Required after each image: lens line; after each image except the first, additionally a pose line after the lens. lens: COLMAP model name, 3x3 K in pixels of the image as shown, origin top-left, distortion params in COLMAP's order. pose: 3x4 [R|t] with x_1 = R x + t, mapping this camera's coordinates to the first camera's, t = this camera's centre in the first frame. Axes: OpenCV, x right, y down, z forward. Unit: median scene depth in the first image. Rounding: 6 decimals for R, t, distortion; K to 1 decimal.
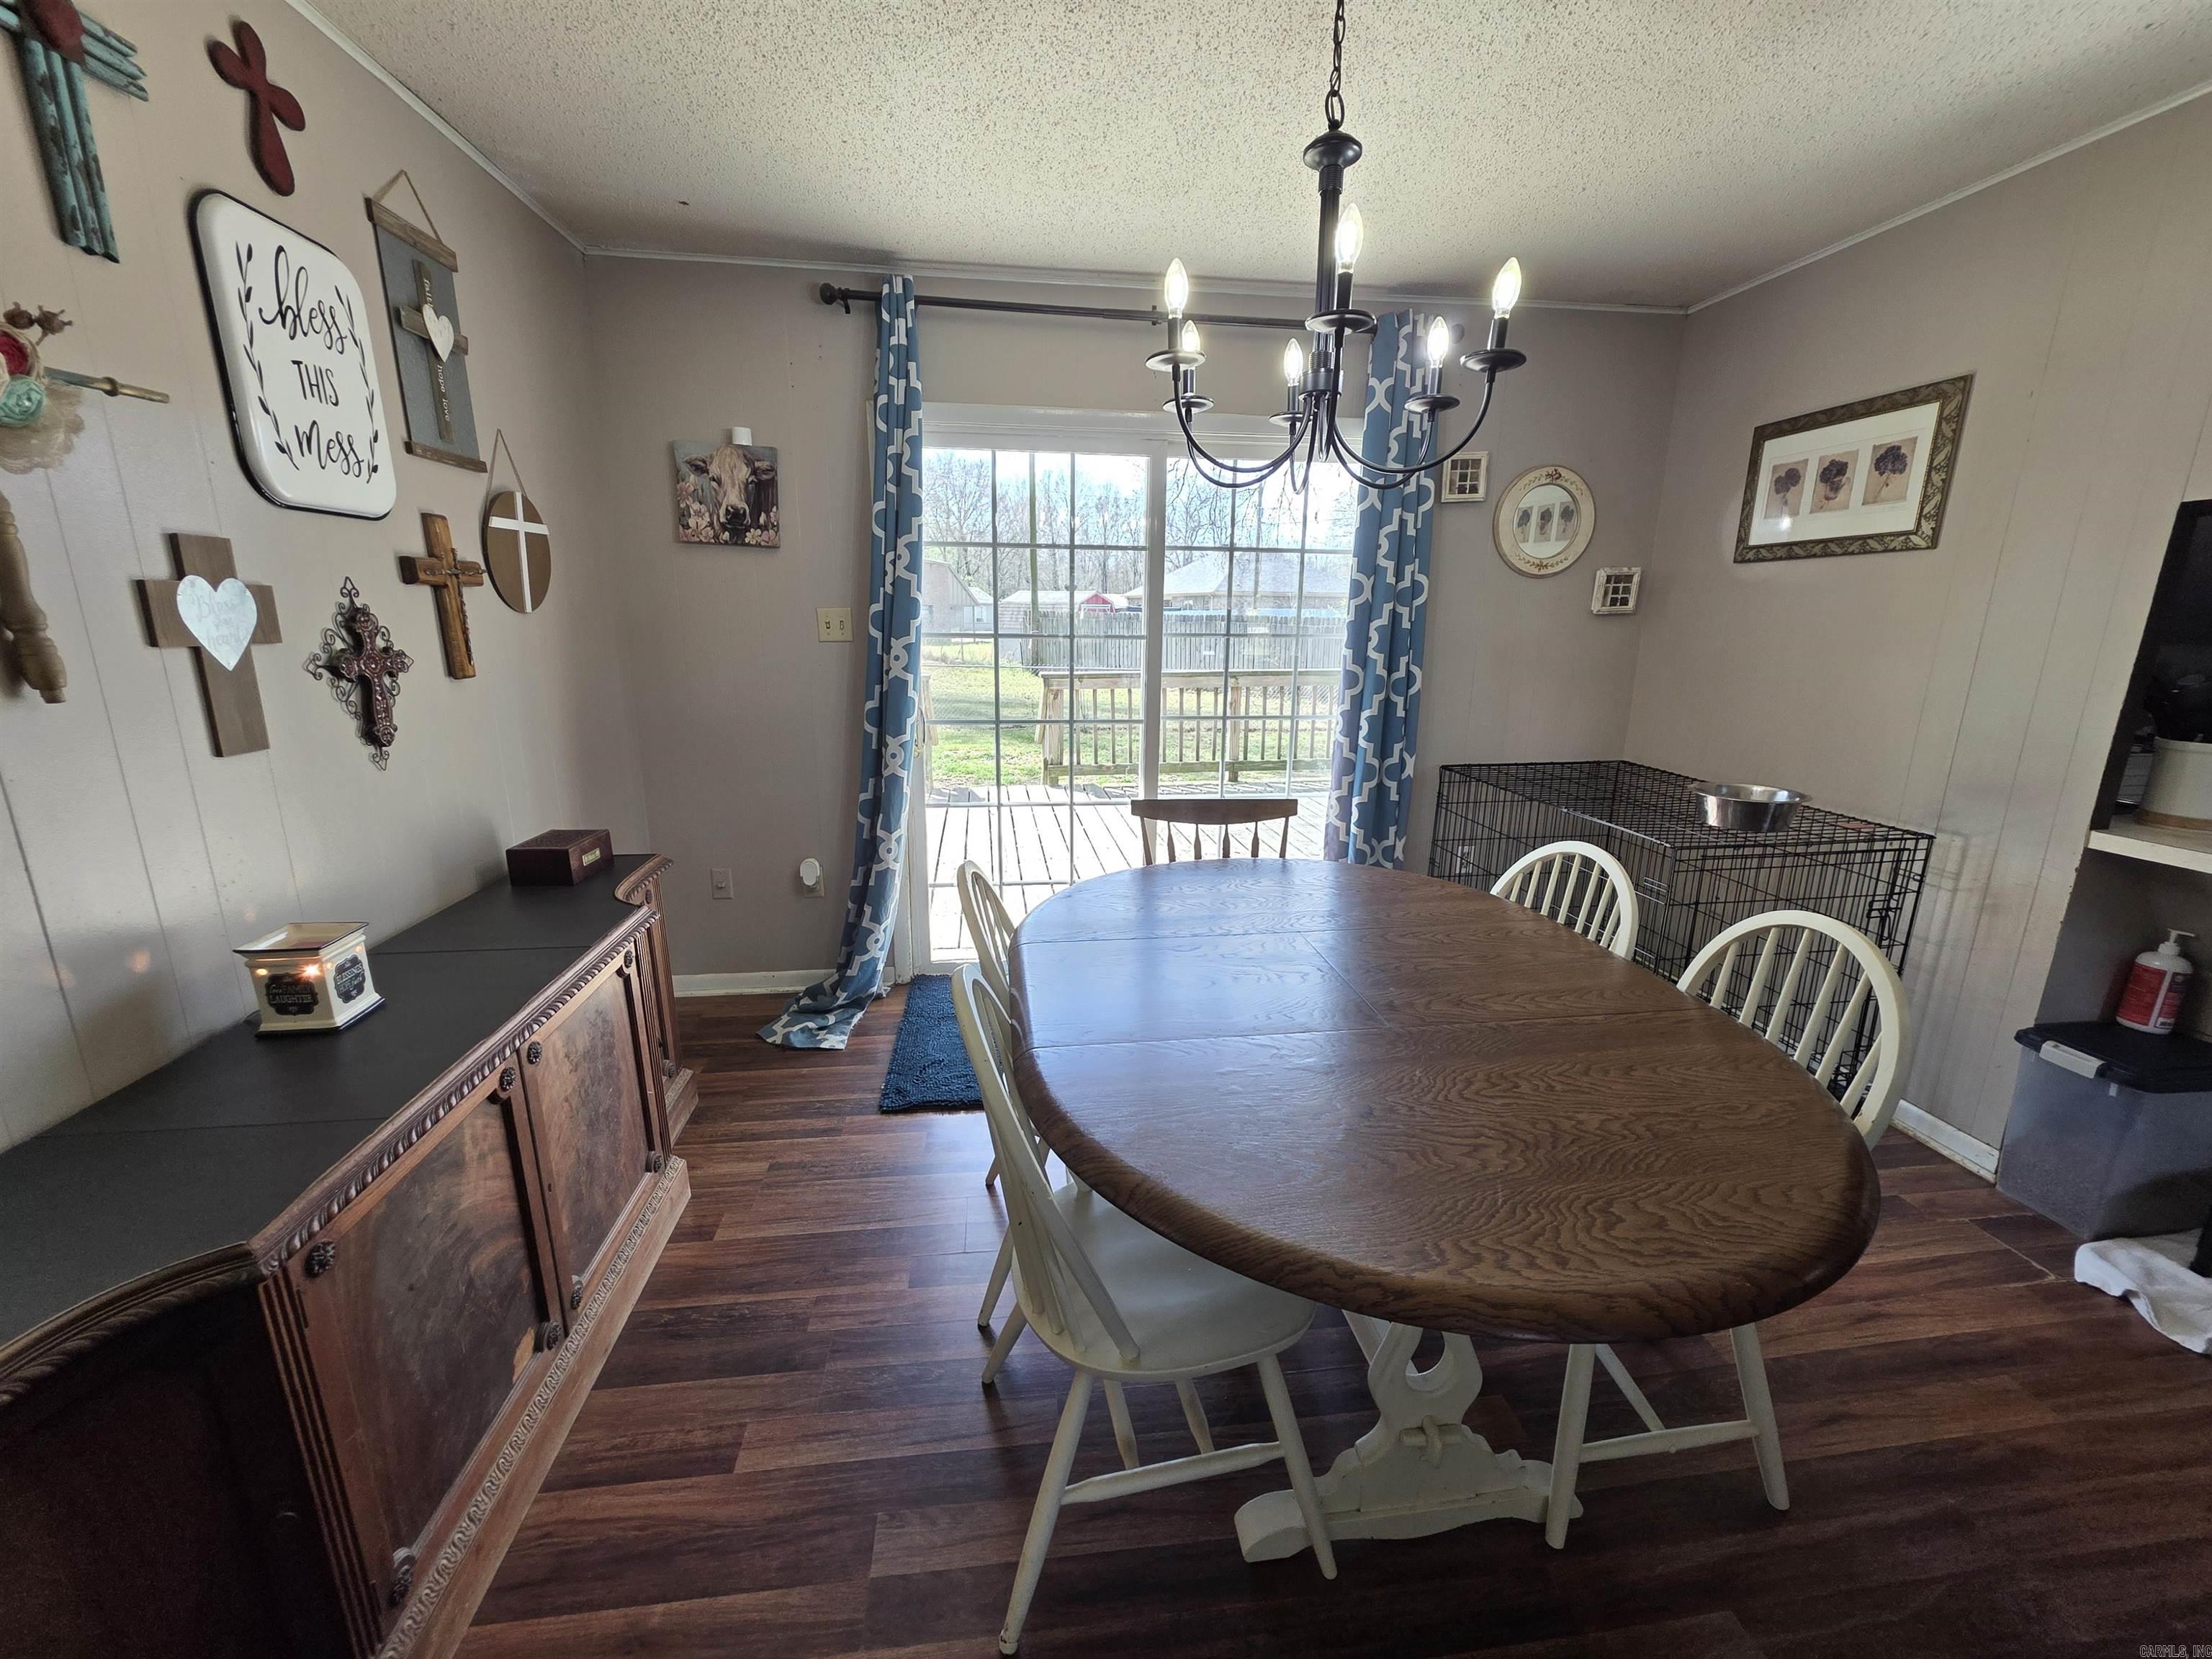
lens RADIAL K [[893.2, 0, 1094.6], [0, 893.2, 818.5], [0, 0, 1]] dist [0.001641, -0.000120]
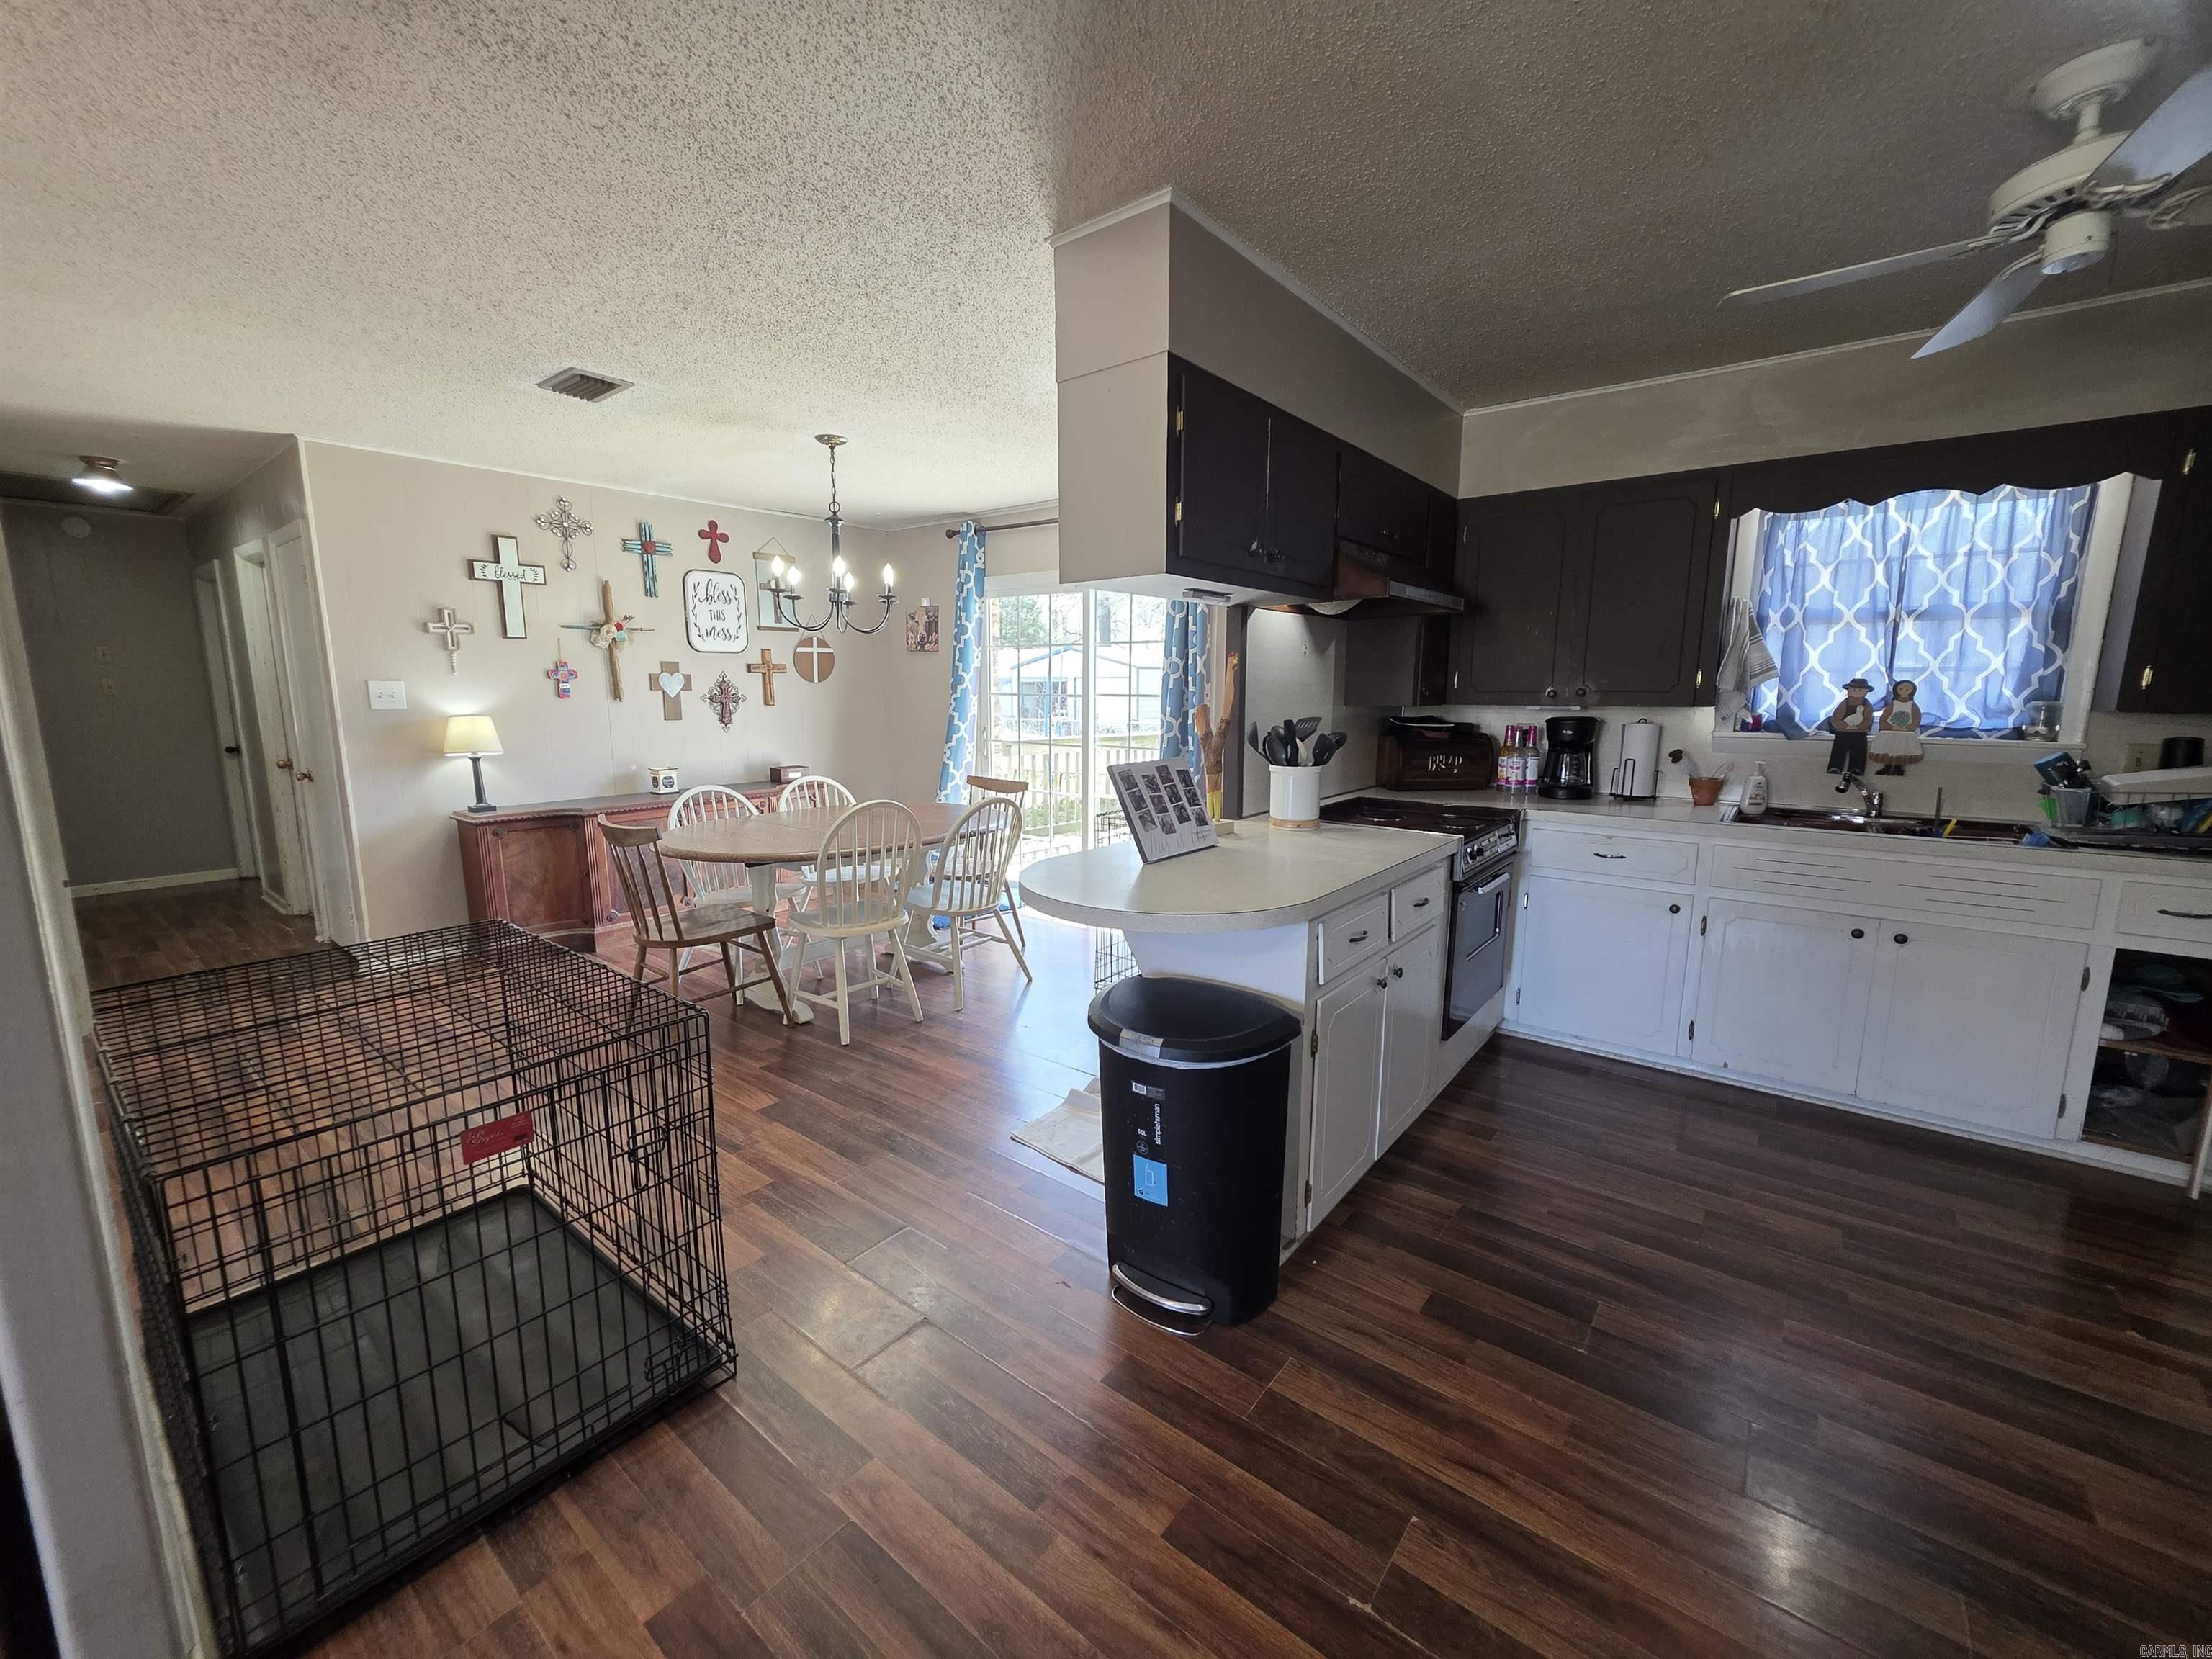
lens RADIAL K [[884.0, 0, 1108.7], [0, 884.0, 825.9], [0, 0, 1]] dist [0.000653, -0.000091]
pose [[0.703803, 0.106989, -0.702293, 2.224734], [-0.156829, 0.987603, -0.006713, 0.075364], [0.692868, 0.114865, 0.711857, -0.219473]]
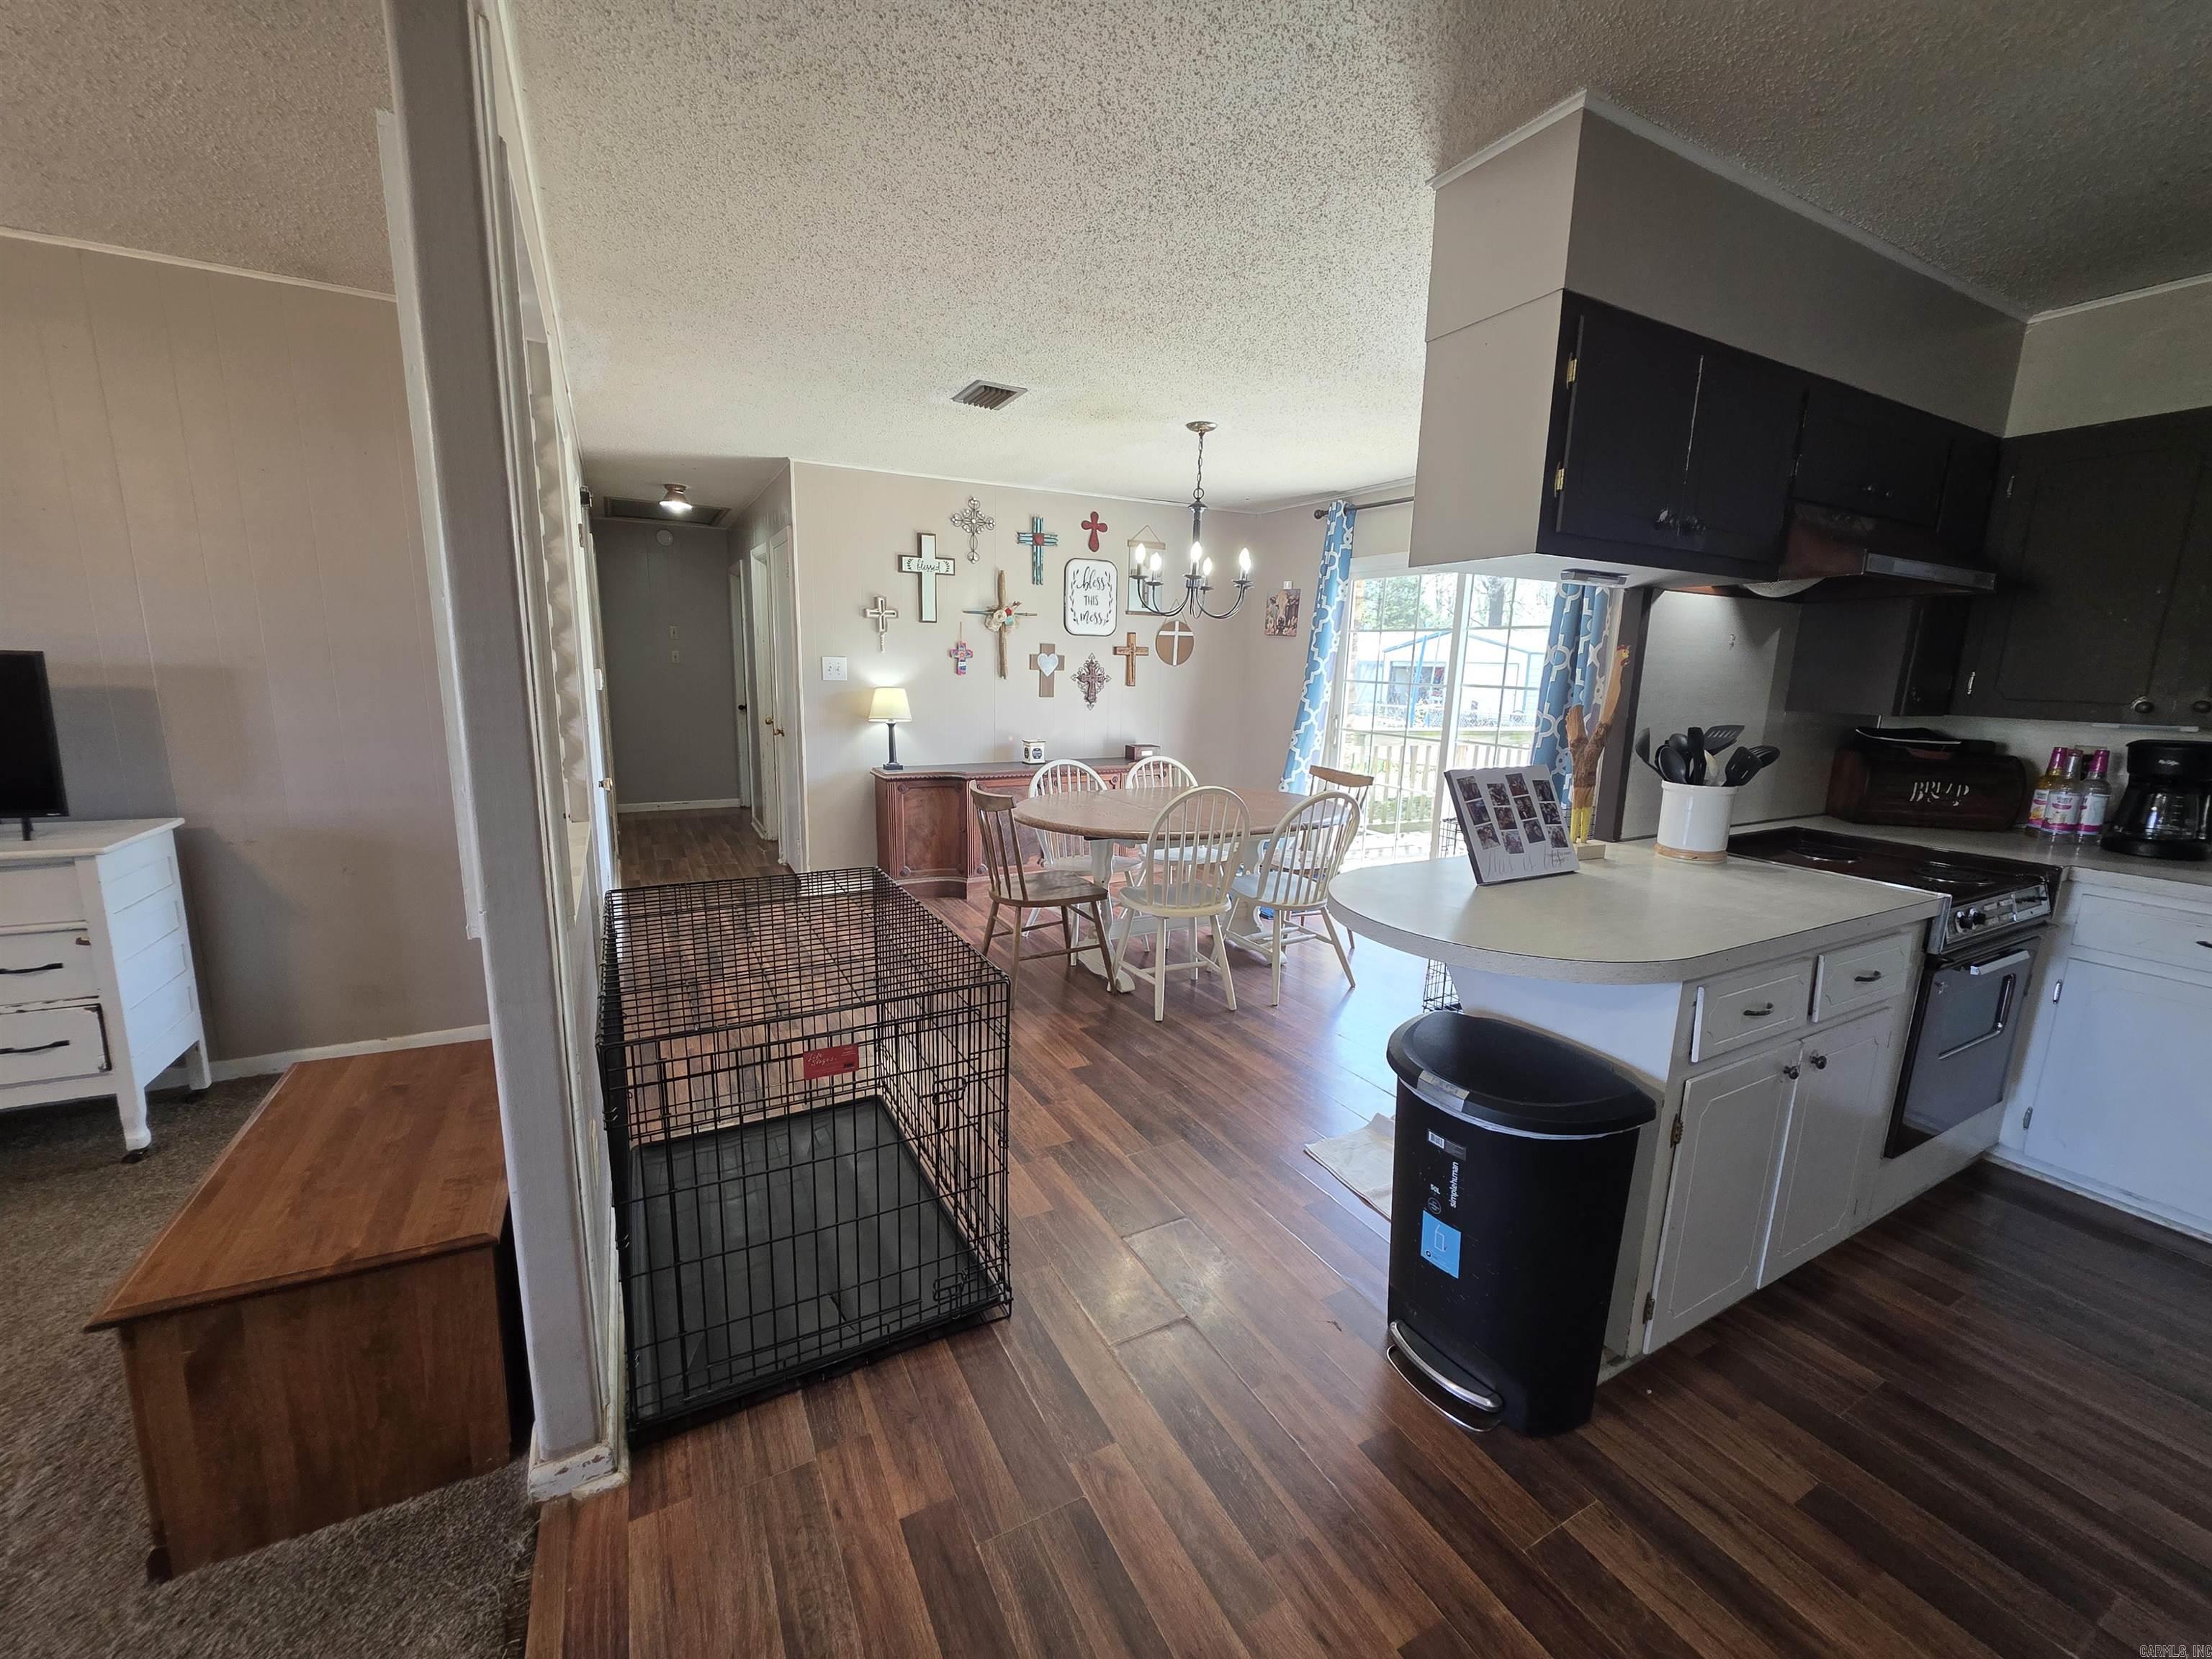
lens RADIAL K [[884.0, 0, 1108.7], [0, 884.0, 825.9], [0, 0, 1]] dist [0.000653, -0.000091]
pose [[0.365066, 0.172379, -0.914884, 2.216039], [-0.230071, 0.968933, 0.090758, 0.047572], [0.902106, 0.177356, 0.393383, -0.153113]]
